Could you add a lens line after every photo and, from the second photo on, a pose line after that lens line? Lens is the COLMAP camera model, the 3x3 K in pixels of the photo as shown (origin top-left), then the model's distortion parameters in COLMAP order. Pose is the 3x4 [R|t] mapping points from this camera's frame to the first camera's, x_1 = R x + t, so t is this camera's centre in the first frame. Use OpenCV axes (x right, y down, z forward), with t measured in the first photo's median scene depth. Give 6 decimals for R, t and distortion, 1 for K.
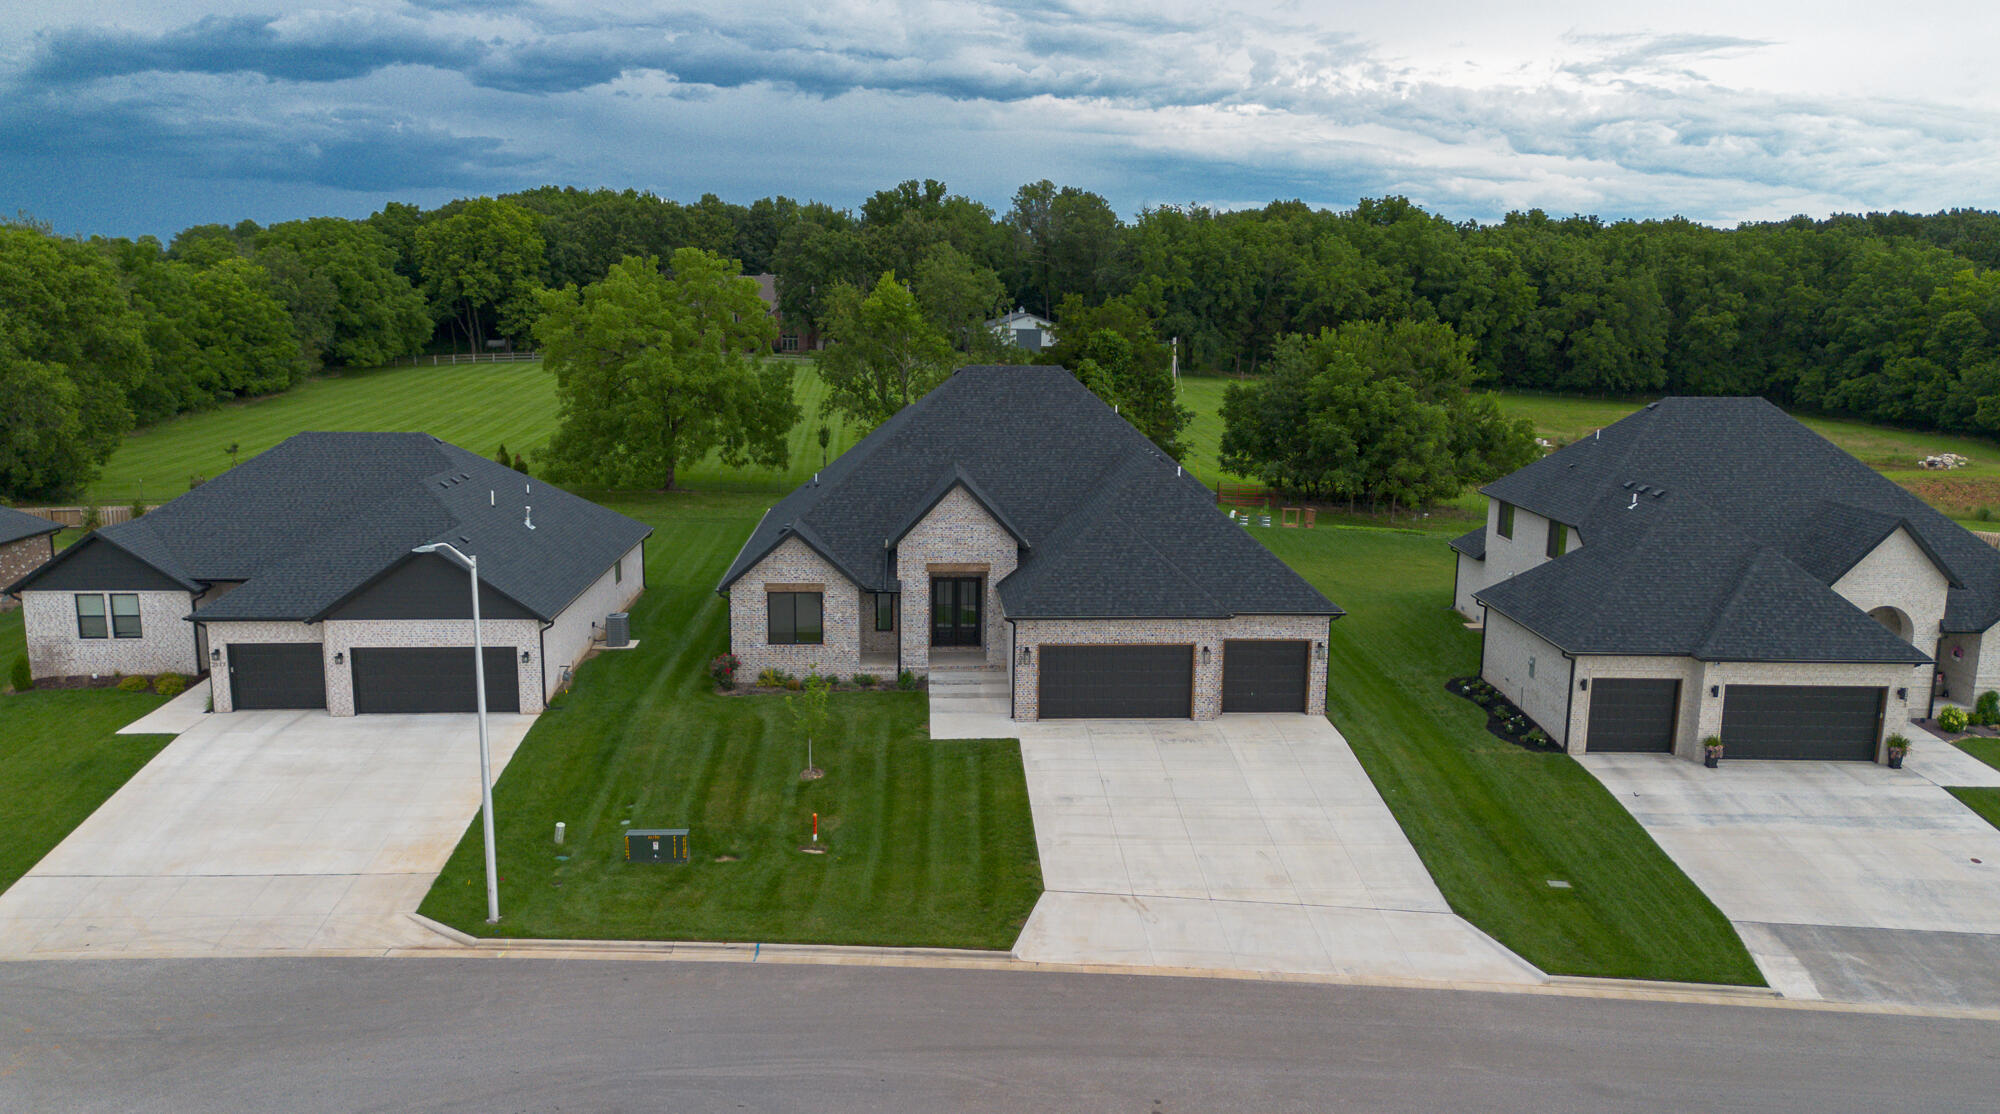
lens RADIAL K [[1508.6, 0, 993.0], [0, 1508.6, 560.0], [0, 0, 1]] dist [0.025817, -0.029142]
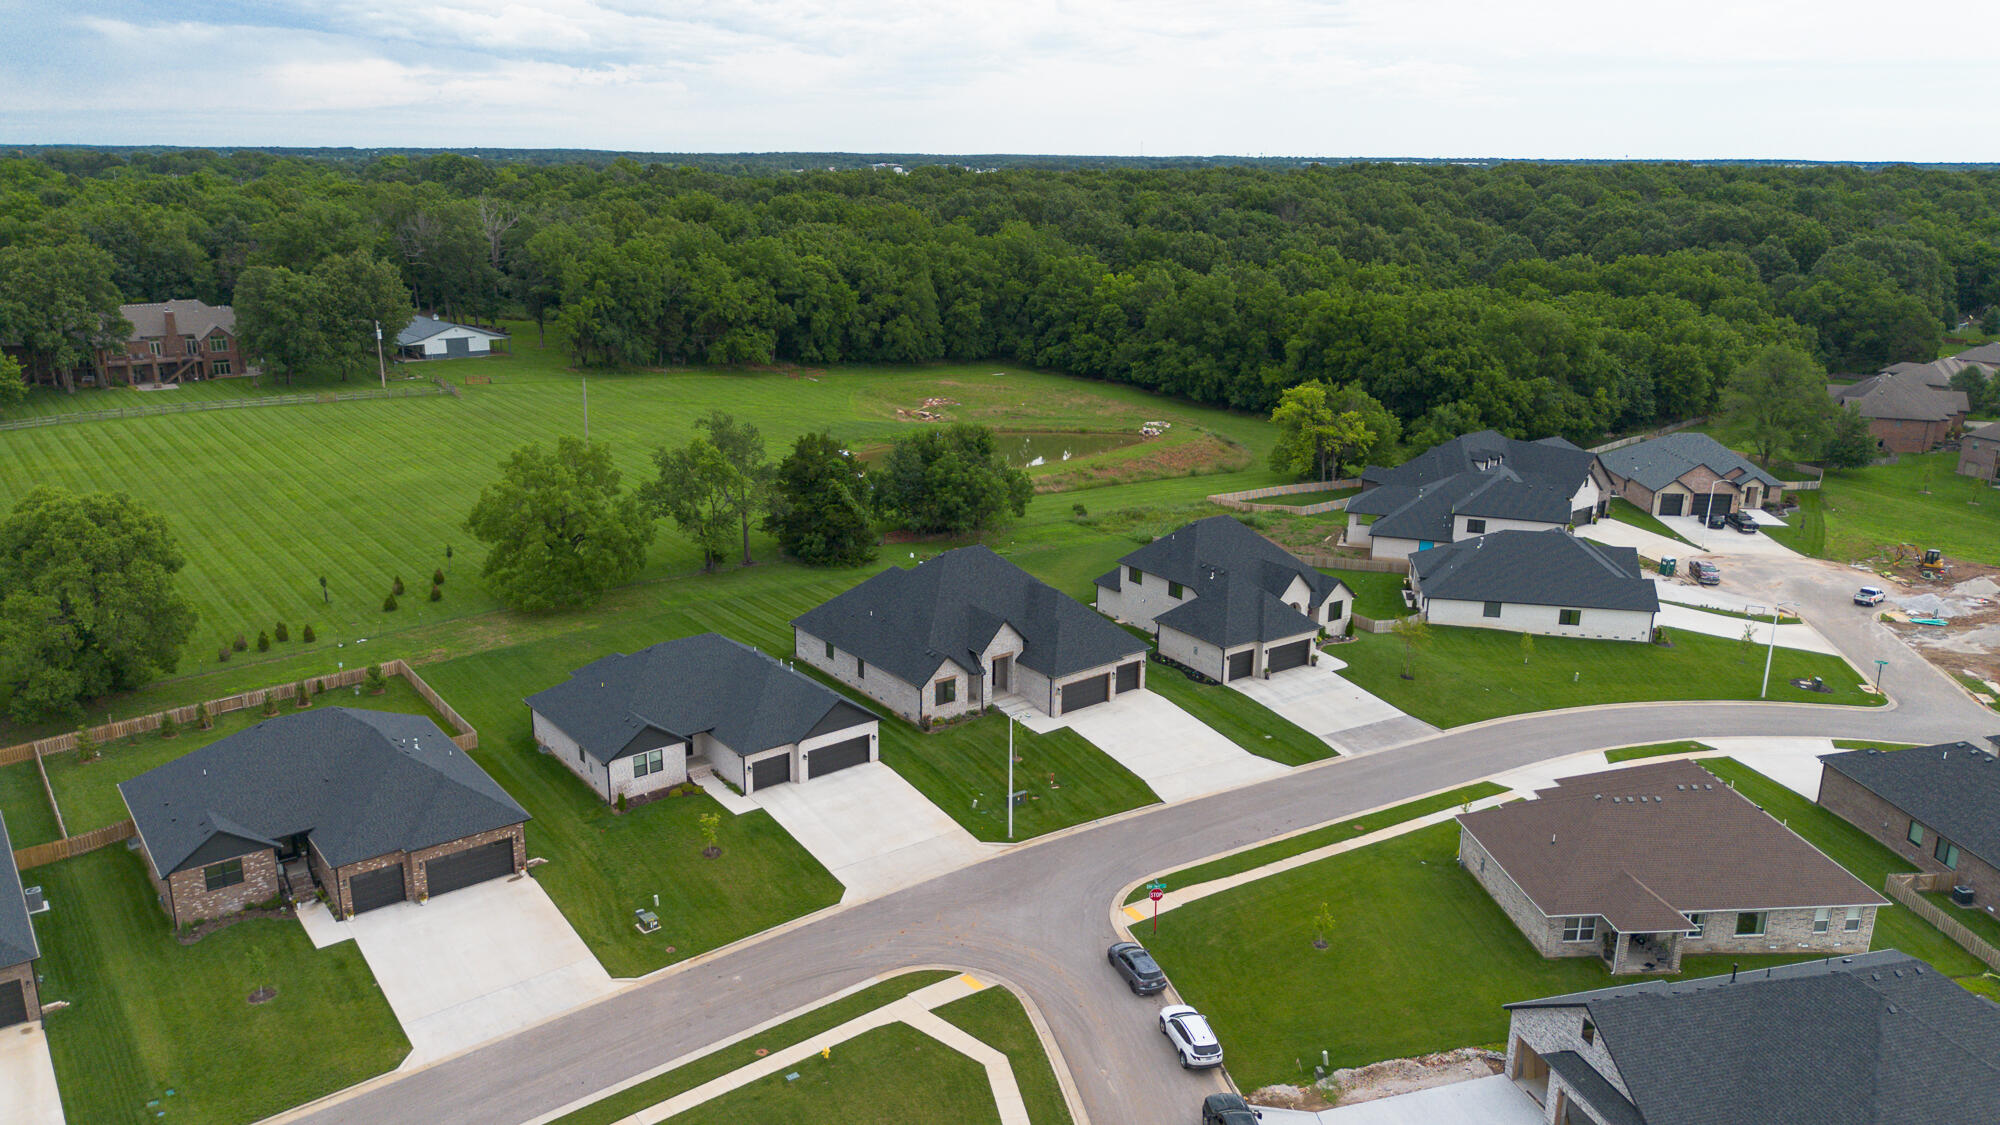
lens RADIAL K [[1508.6, 0, 995.8], [0, 1508.6, 562.6], [0, 0, 1]] dist [0.025817, -0.029142]
pose [[0.820798, -0.161491, 0.547916, -1.316135], [0.096001, 0.984560, 0.146372, -0.489987], [-0.563094, -0.067542, 0.823628, -0.905378]]
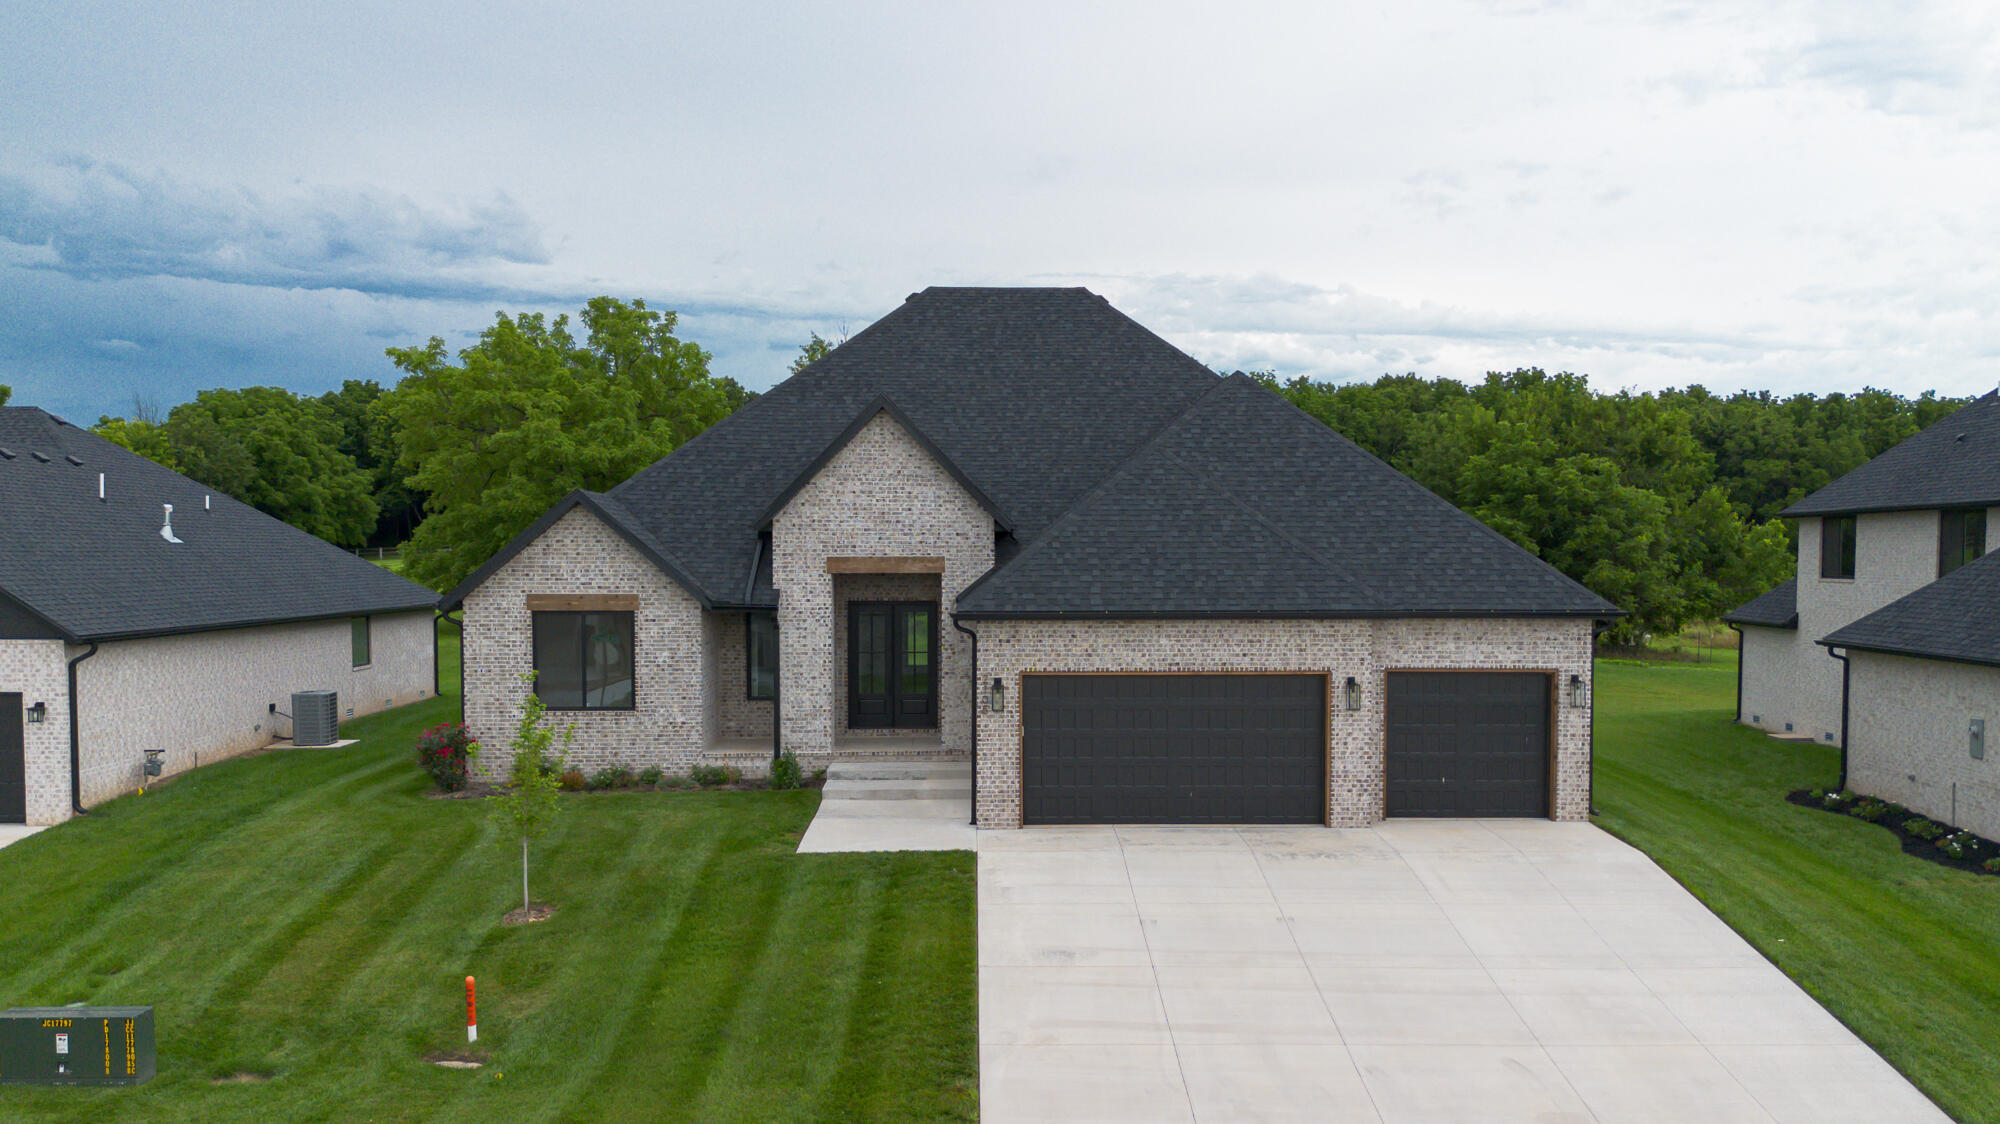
lens RADIAL K [[1655.3, 0, 1027.6], [0, 1655.3, 616.9], [0, 0, 1]] dist [0.024864, -0.028351]
pose [[0.999572, -0.009001, -0.027851, 0.046676], [0.005143, 0.990749, -0.135607, 0.108947], [0.028814, 0.135405, 0.990371, 0.430225]]
